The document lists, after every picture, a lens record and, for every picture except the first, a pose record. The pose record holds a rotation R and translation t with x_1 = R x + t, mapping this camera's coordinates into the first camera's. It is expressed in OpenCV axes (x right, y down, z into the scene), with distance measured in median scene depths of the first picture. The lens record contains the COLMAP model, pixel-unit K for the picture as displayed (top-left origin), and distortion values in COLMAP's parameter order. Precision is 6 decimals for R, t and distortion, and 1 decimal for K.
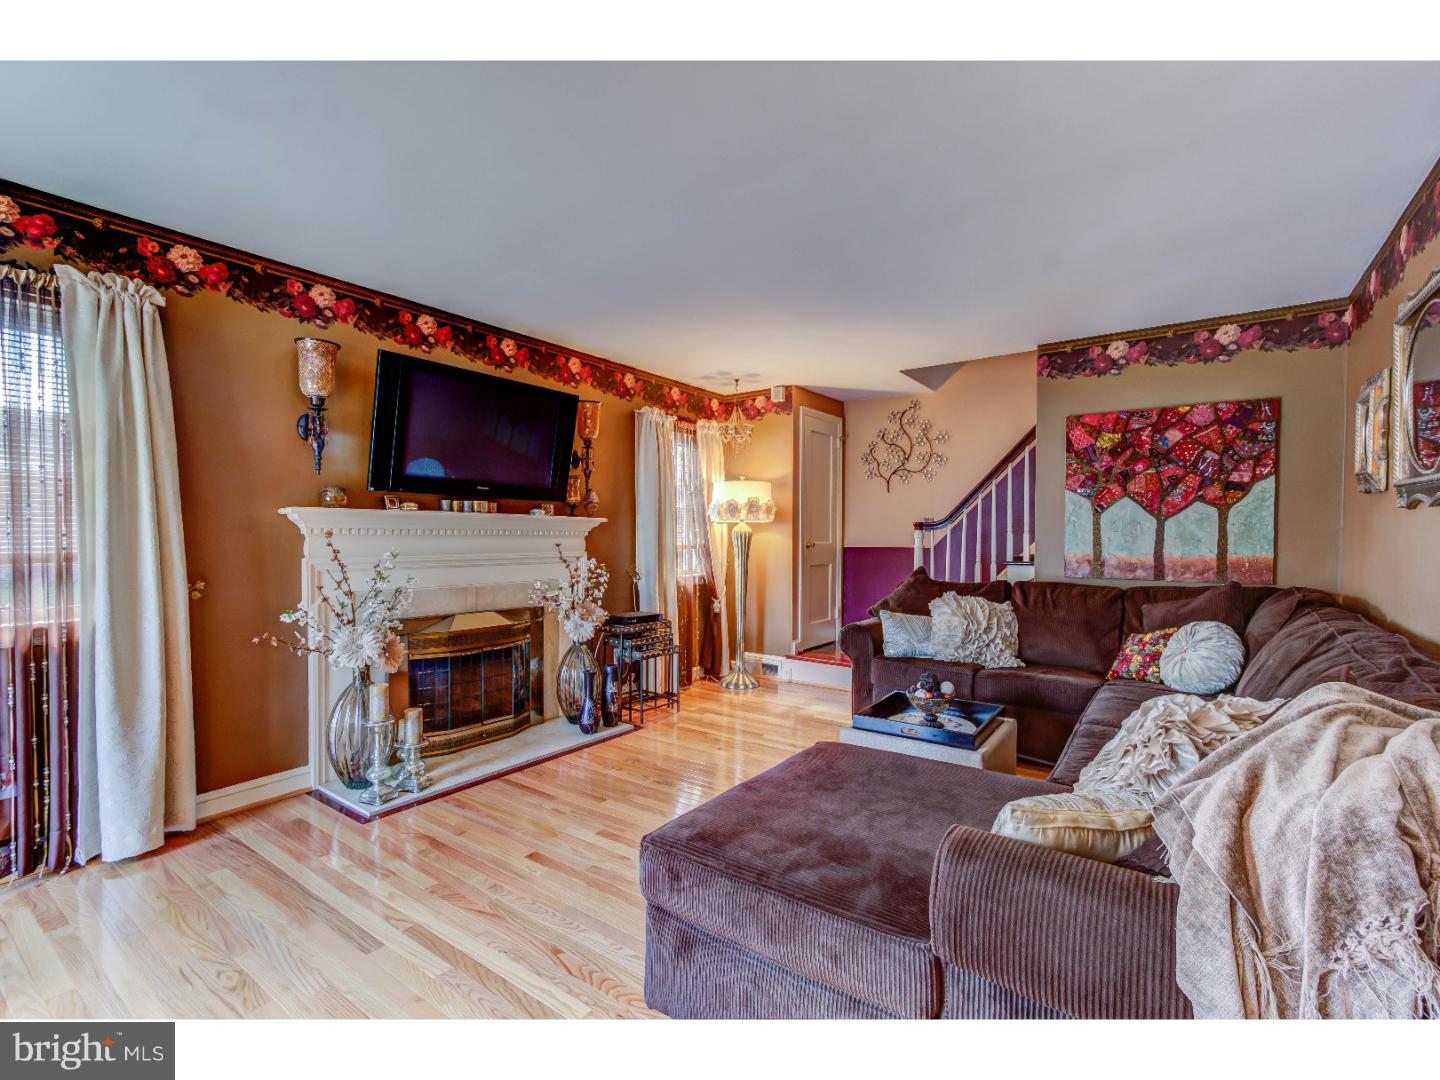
lens RADIAL K [[661.5, 0, 722.8], [0, 661.5, 547.0], [0, 0, 1]] dist [0.001053, 0.001087]
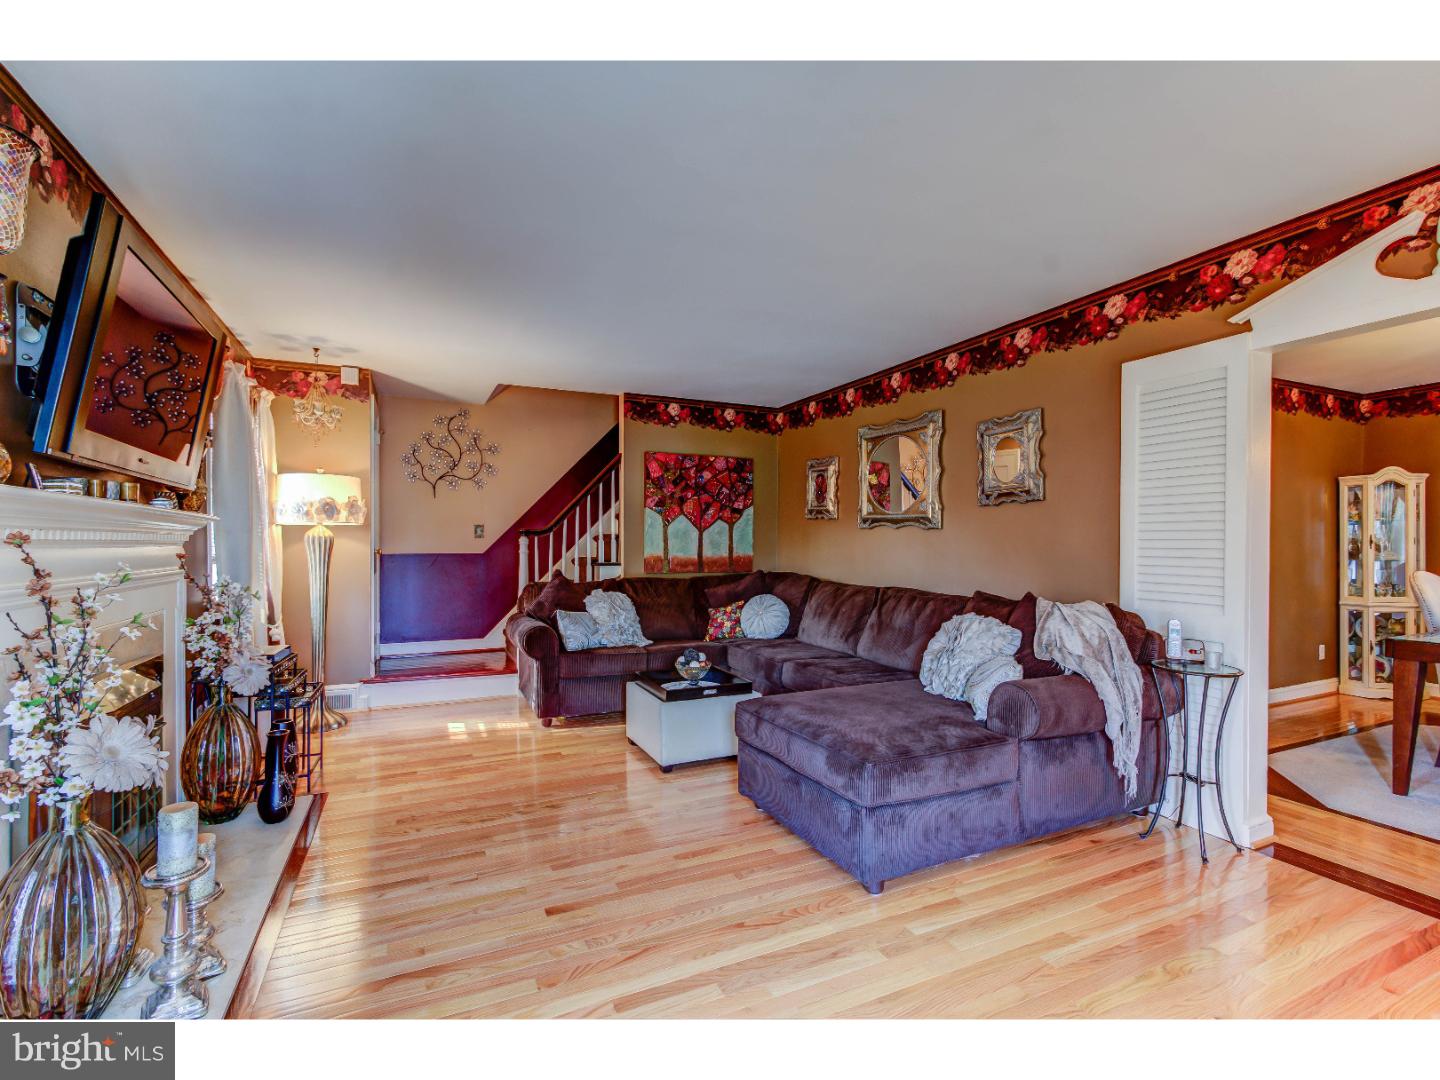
lens RADIAL K [[661.5, 0, 722.8], [0, 661.5, 547.0], [0, 0, 1]] dist [0.001053, 0.001087]
pose [[0.486296, -0.005785, 0.873775, -0.585726], [0.015731, 0.999874, -0.002135, -0.002011], [-0.873653, 0.014784, 0.486326, 0.236665]]
